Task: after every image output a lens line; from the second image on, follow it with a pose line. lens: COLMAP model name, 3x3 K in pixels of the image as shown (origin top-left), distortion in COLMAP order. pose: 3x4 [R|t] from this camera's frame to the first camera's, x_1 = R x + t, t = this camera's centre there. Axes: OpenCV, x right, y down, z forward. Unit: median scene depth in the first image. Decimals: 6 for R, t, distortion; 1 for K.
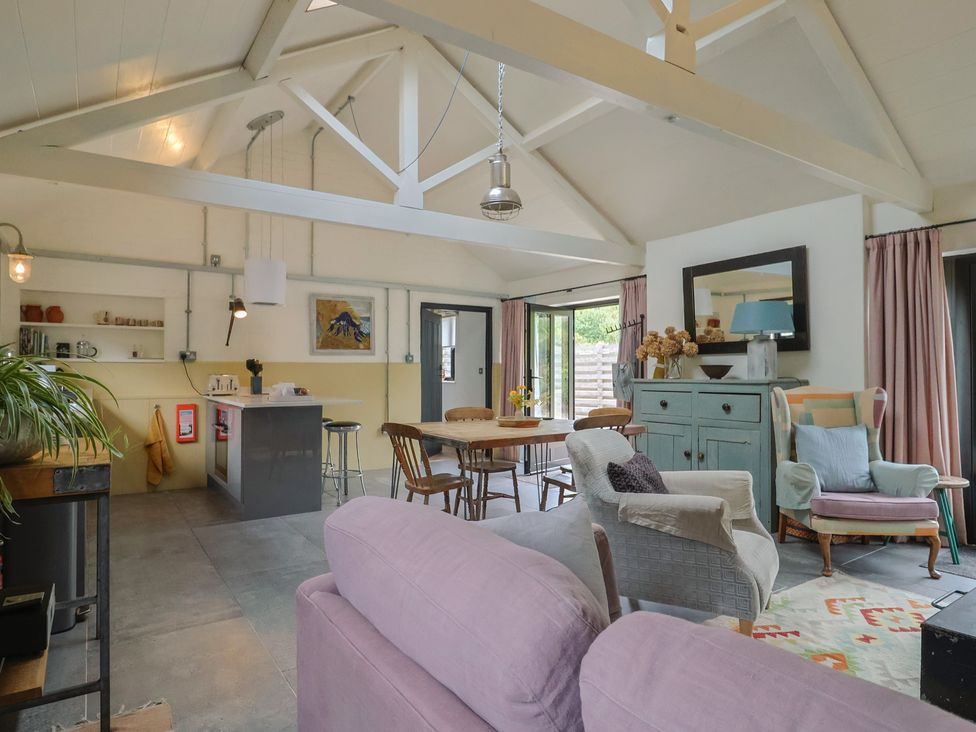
lens RADIAL K [[578.9, 0, 490.4], [0, 578.9, 365.5], [0, 0, 1]] dist [0.000410, -0.014906]
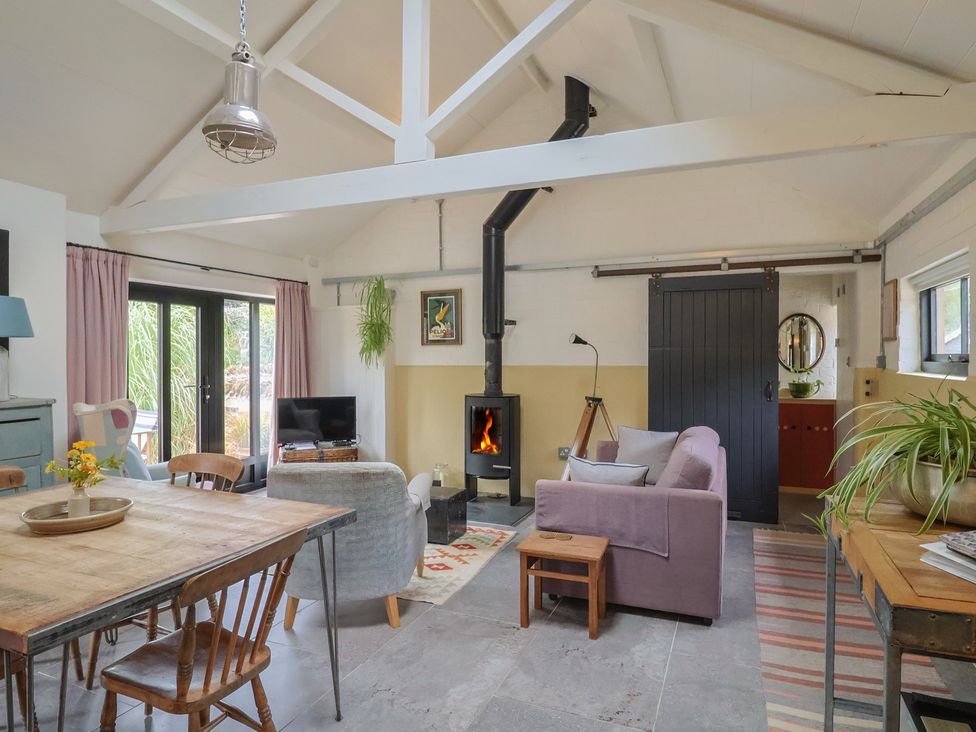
lens RADIAL K [[578.9, 0, 493.3], [0, 578.9, 364.2], [0, 0, 1]] dist [0.000410, -0.014906]
pose [[-0.563352, -0.009832, 0.826158, -0.403845], [-0.007513, 0.999949, 0.006777, -0.026354], [-0.826183, -0.002389, -0.563397, 0.739618]]
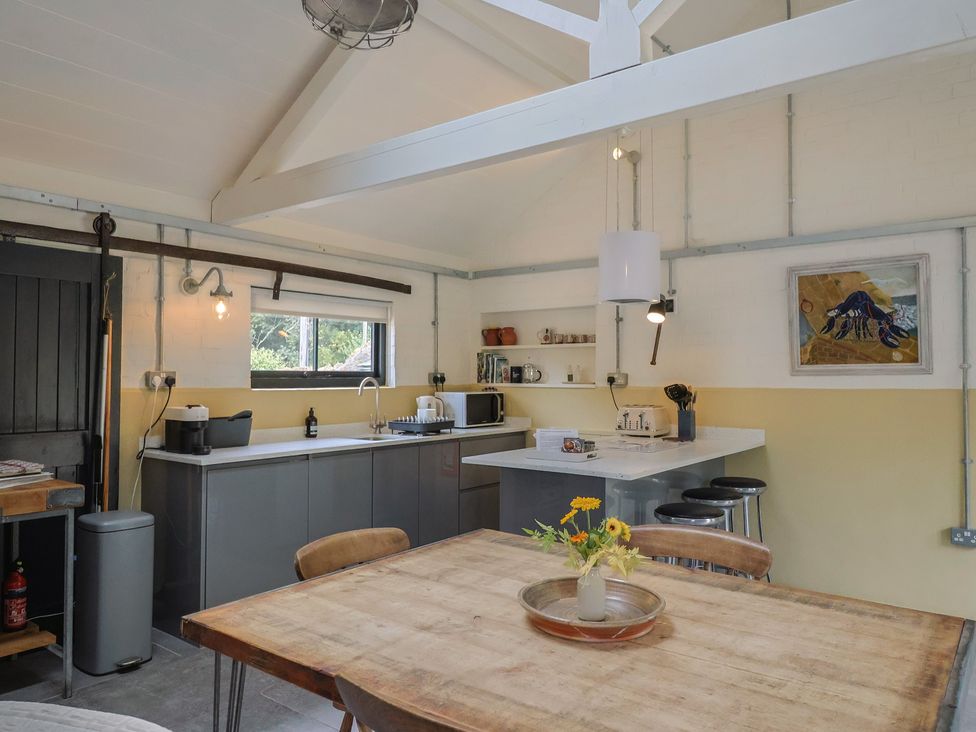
lens RADIAL K [[705.2, 0, 480.0], [0, 705.2, 365.1], [0, 0, 1]] dist [0.005409, 0.002023]
pose [[0.316855, -0.018805, -0.948288, 0.318288], [0.008309, 0.999820, -0.017051, -0.024034], [0.948438, -0.002477, 0.316954, 0.617855]]
